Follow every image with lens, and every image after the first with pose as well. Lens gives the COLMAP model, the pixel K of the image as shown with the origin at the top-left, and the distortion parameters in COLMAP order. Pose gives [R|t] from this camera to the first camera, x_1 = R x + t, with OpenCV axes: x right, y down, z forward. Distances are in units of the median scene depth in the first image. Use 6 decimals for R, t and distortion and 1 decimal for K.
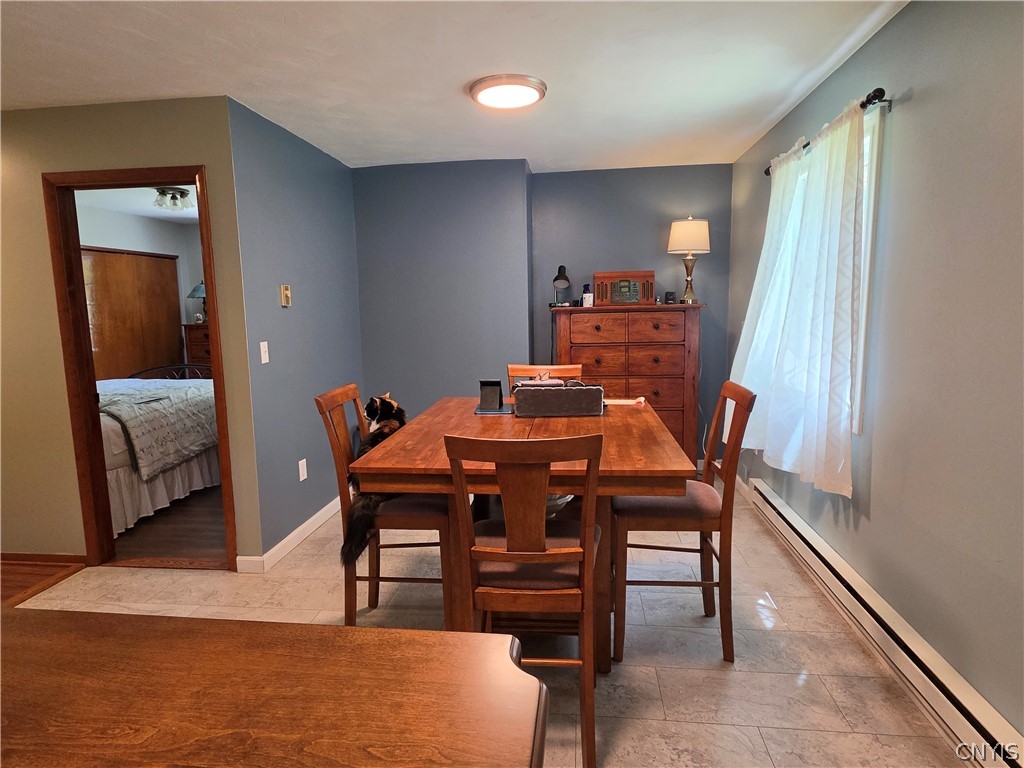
lens RADIAL K [[590.1, 0, 512.5], [0, 590.1, 382.7], [0, 0, 1]] dist [-0.008607, -0.000020]
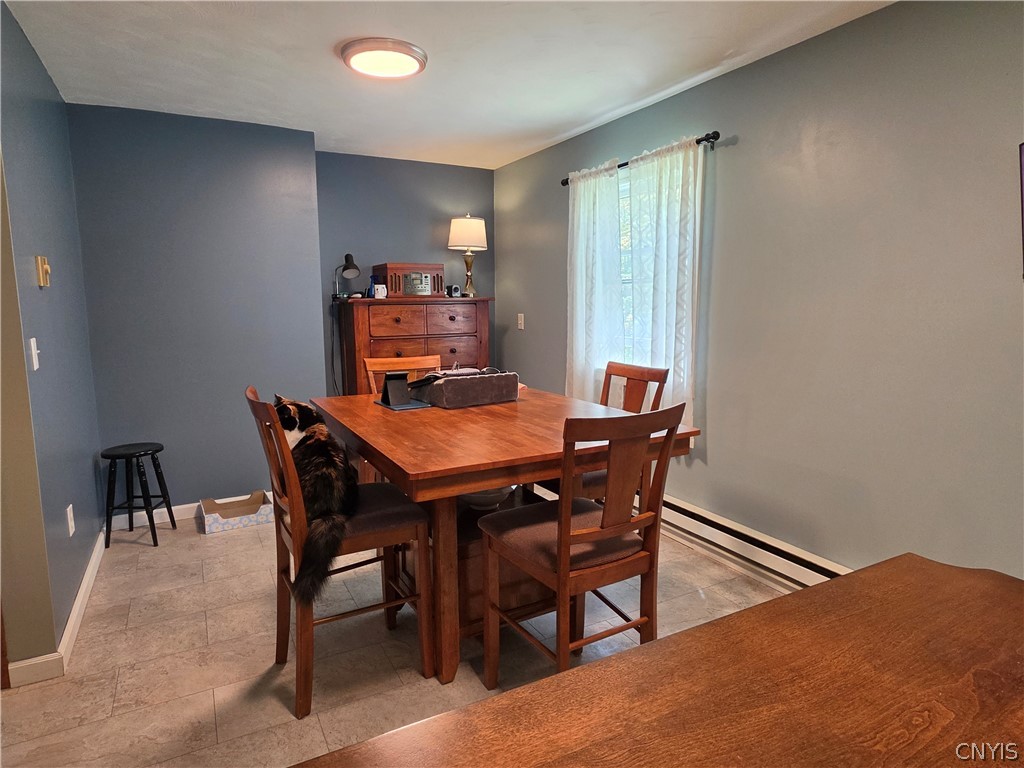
lens RADIAL K [[590.1, 0, 514.3], [0, 590.1, 384.5], [0, 0, 1]] dist [-0.008607, -0.000020]
pose [[0.813817, -0.063779, 0.577611, -0.267525], [0.062506, 0.997800, 0.022109, 0.003127], [-0.577750, 0.018112, 0.816013, 0.098994]]
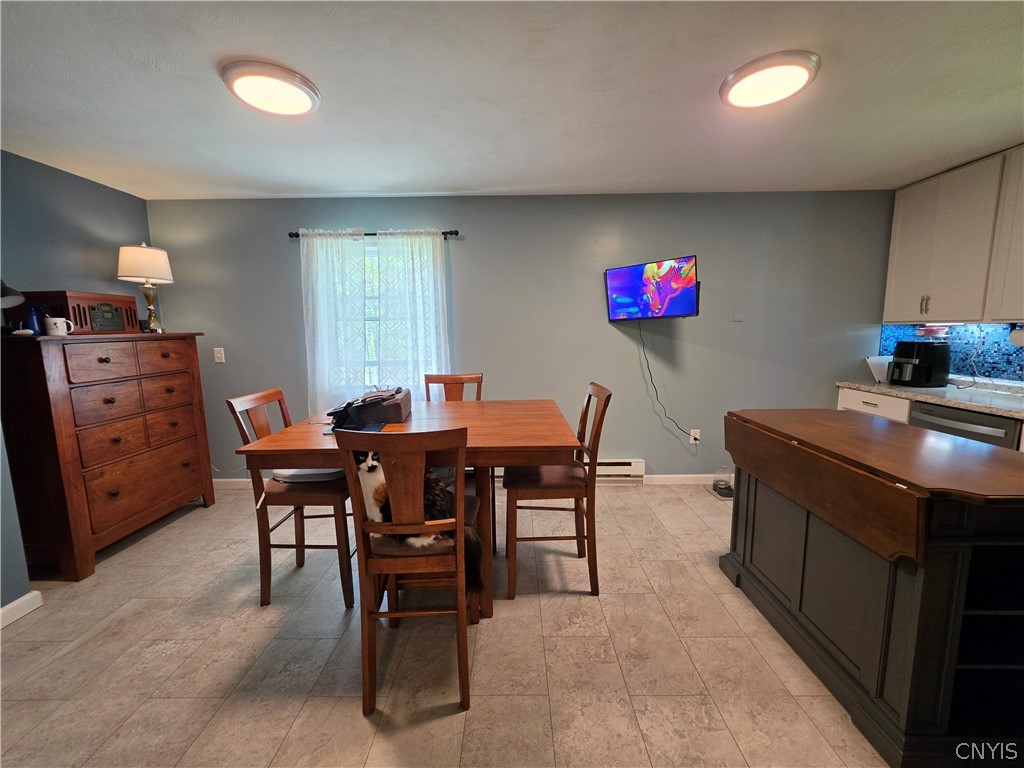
lens RADIAL K [[406.3, 0, 510.5], [0, 406.3, 381.4], [0, 0, 1]] dist [0.003847, 0.000042]
pose [[-0.113510, -0.103025, 0.988181, -0.473004], [0.149283, 0.981549, 0.119481, -0.049156], [-0.982258, 0.161080, -0.096036, 0.515826]]
